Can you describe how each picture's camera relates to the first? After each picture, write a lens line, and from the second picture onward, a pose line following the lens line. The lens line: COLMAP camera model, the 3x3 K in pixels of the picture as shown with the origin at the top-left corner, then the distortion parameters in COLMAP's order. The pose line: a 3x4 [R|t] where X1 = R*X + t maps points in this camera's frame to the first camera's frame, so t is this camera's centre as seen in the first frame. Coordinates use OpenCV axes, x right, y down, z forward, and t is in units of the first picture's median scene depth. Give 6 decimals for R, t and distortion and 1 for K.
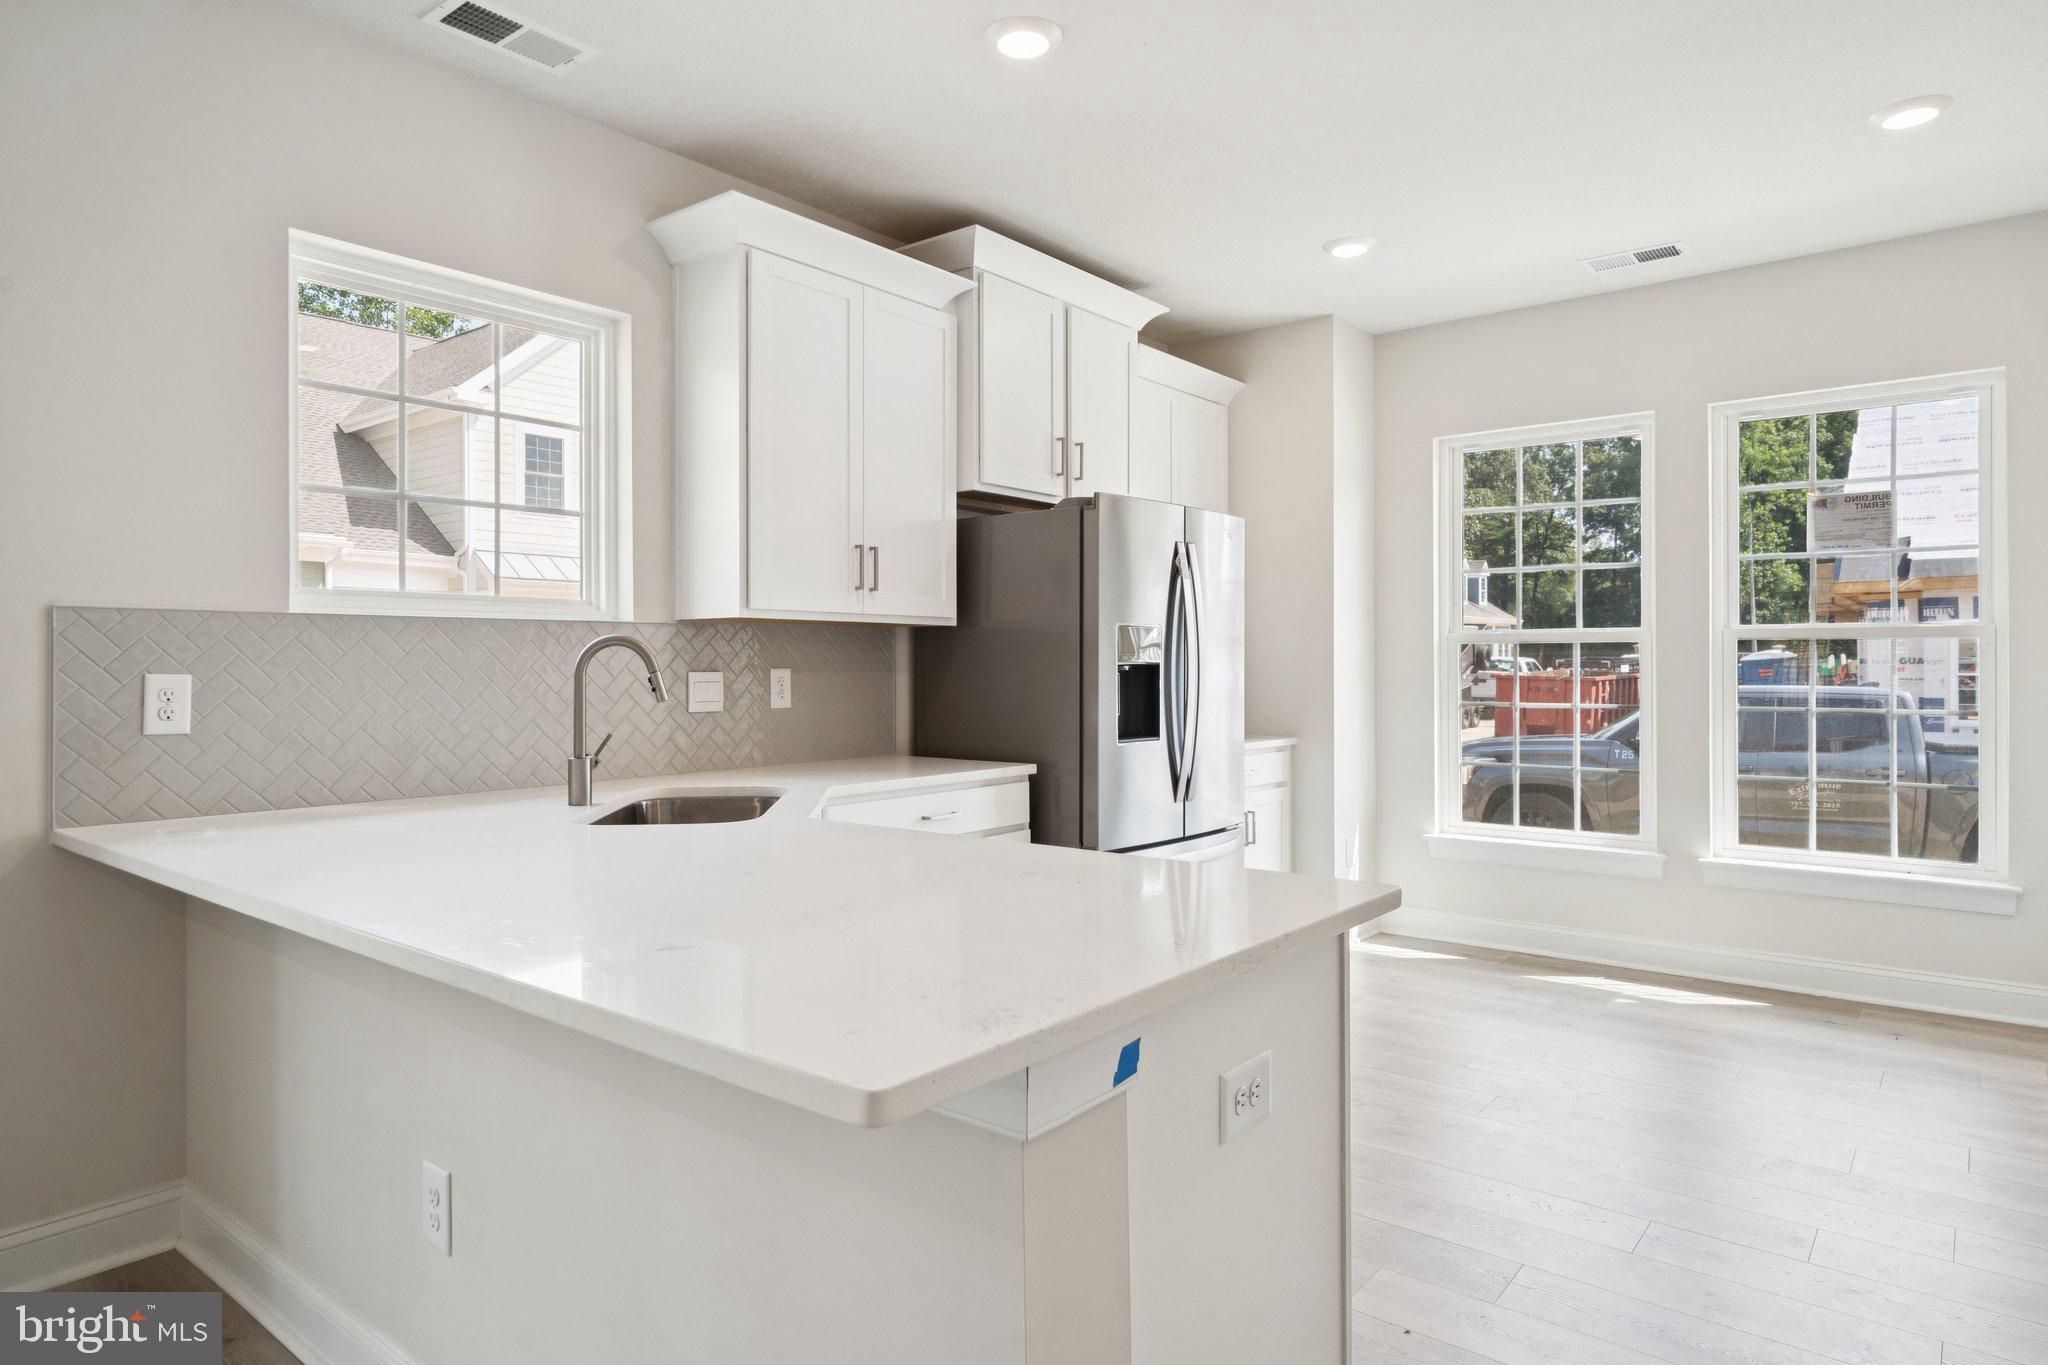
lens RADIAL K [[1183.2, 0, 1027.7], [0, 1183.2, 668.0], [0, 0, 1]] dist [-0.001985, -0.000252]
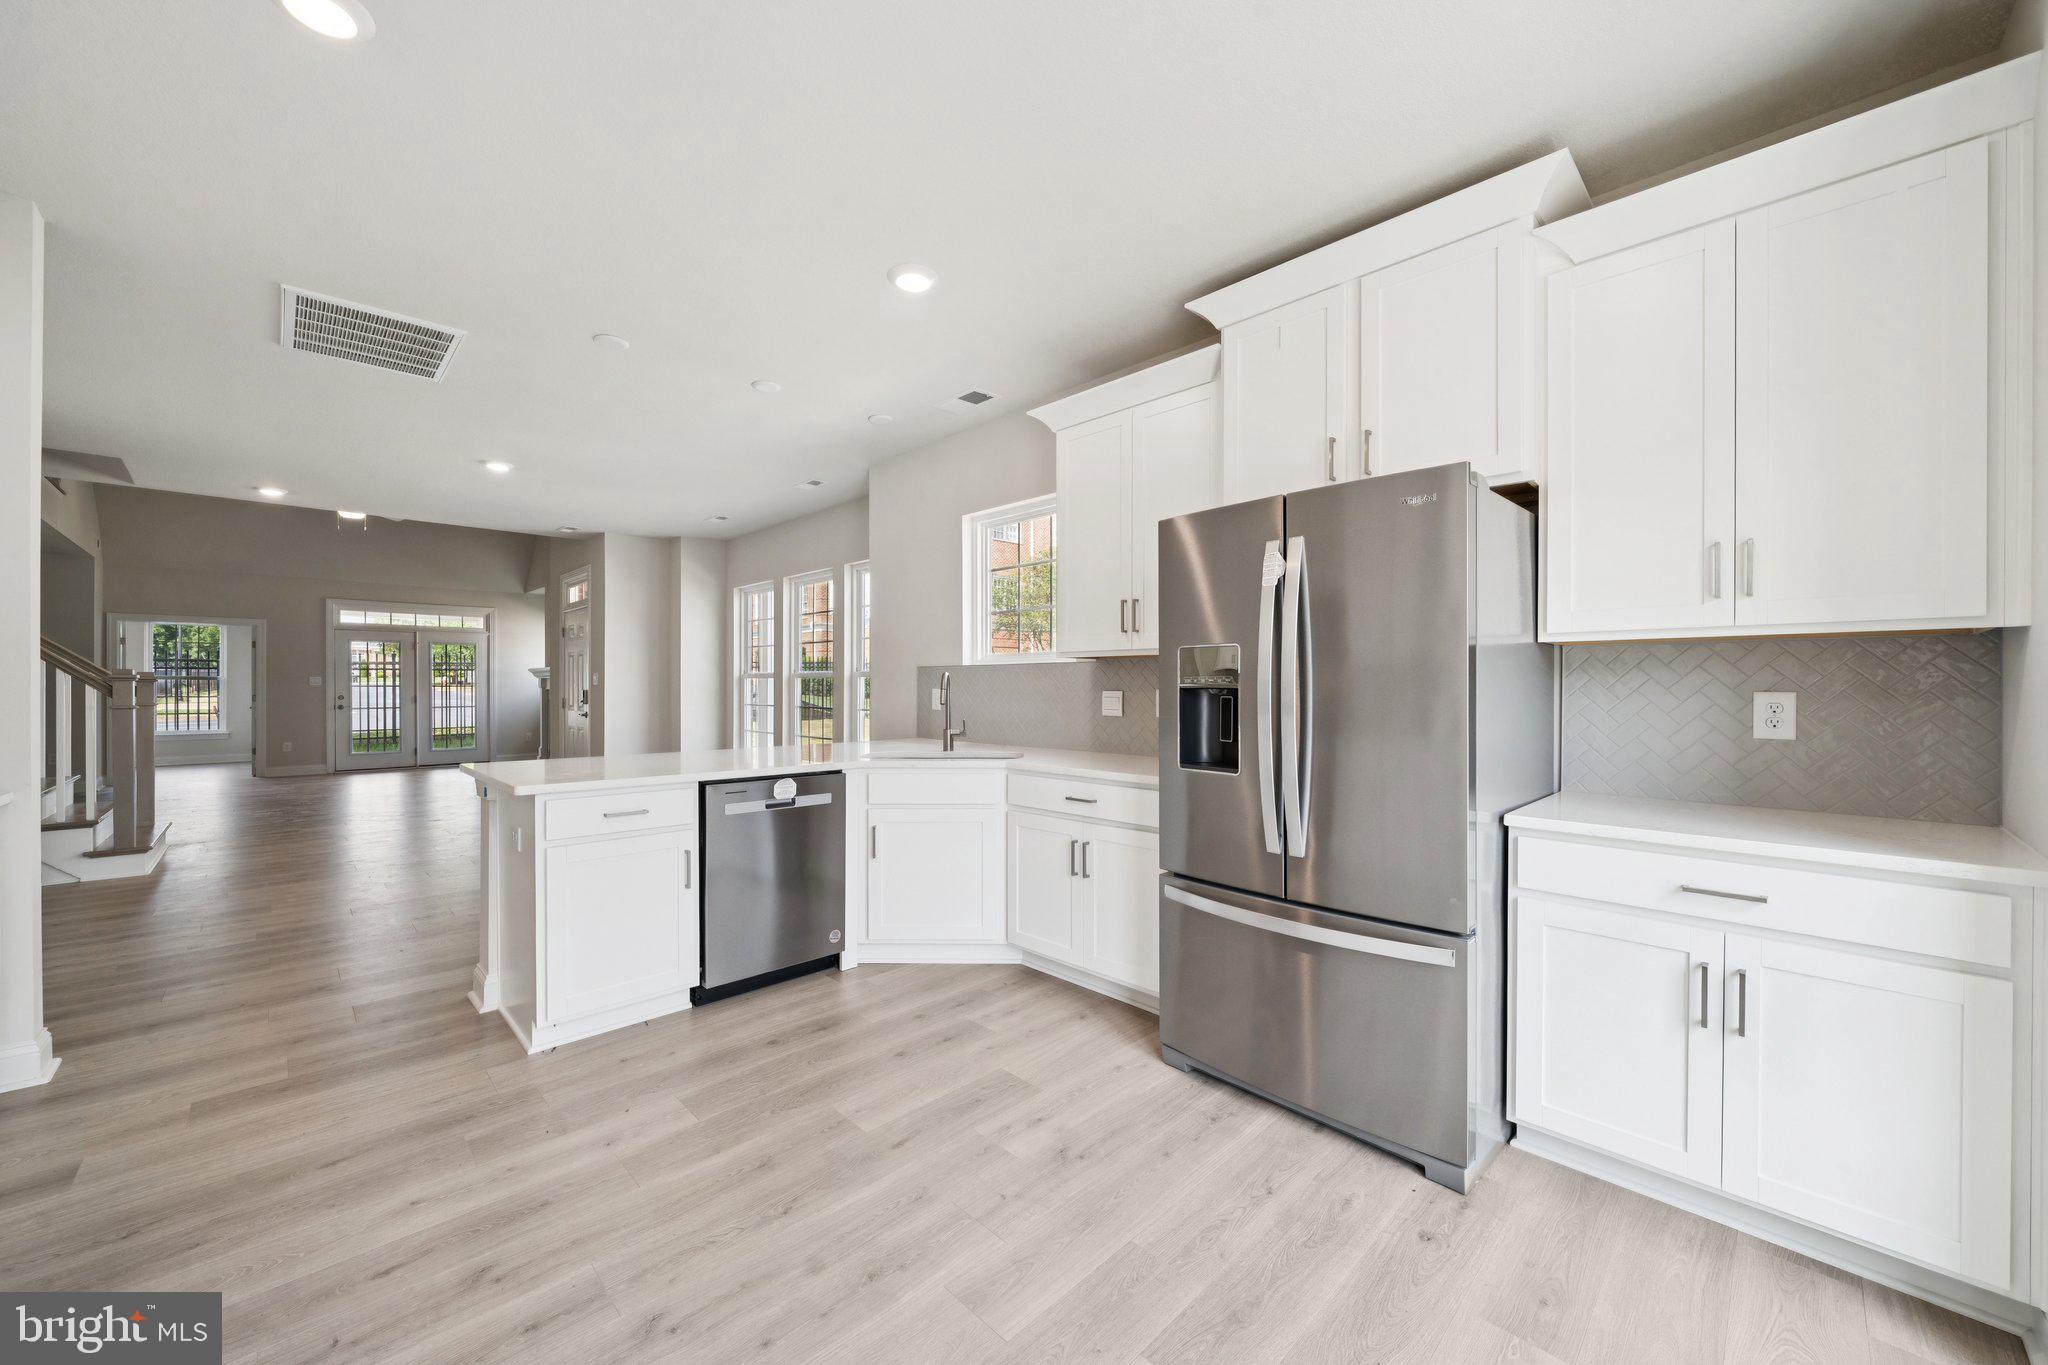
lens RADIAL K [[783.8, 0, 1023.8], [0, 783.8, 684.5], [0, 0, 1]] dist [0.000111, -0.000022]
pose [[-0.112454, 0.003173, -0.993652, 0.539845], [-0.004431, 0.999983, 0.003695, -0.005885], [0.993647, 0.004818, -0.112438, 0.685390]]
